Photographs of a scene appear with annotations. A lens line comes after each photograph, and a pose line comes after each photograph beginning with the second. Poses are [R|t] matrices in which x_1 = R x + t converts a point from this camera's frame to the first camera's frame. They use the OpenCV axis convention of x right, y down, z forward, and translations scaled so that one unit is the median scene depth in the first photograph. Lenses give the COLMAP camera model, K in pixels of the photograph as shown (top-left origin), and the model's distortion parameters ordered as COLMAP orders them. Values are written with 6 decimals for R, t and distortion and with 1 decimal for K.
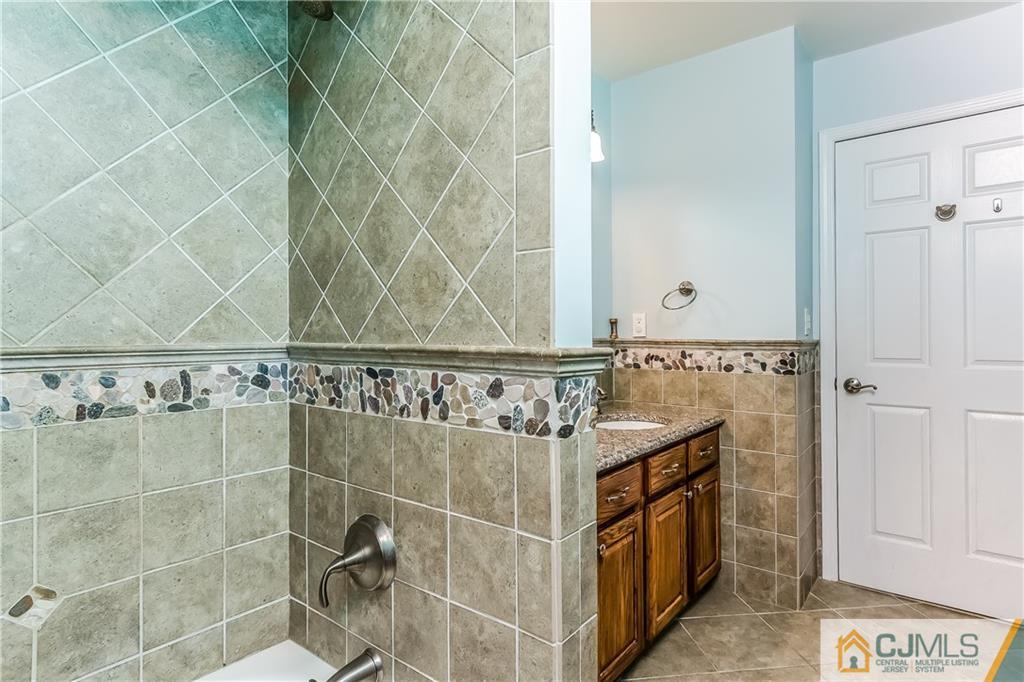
lens RADIAL K [[553.3, 0, 505.3], [0, 553.3, 332.8], [0, 0, 1]] dist [0.003768, -0.003799]
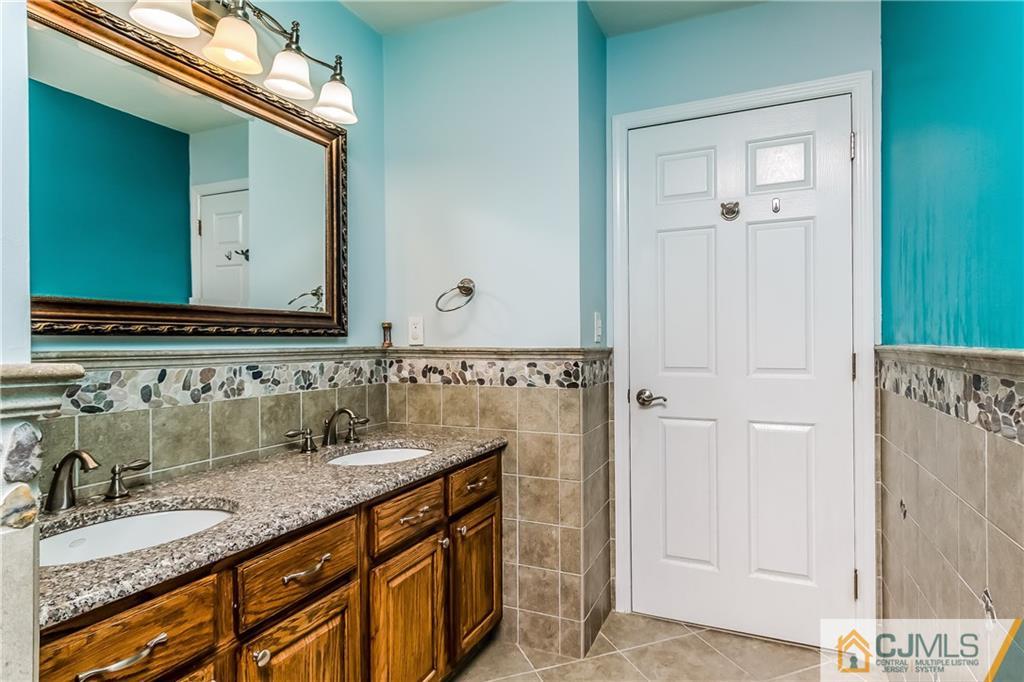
lens RADIAL K [[553.3, 0, 518.5], [0, 553.3, 344.2], [0, 0, 1]] dist [0.003768, -0.003799]
pose [[0.967296, -0.002573, 0.253636, 0.206003], [0.001542, 0.999990, 0.004263, 0.003178], [-0.253644, -0.003733, 0.967290, 0.179862]]
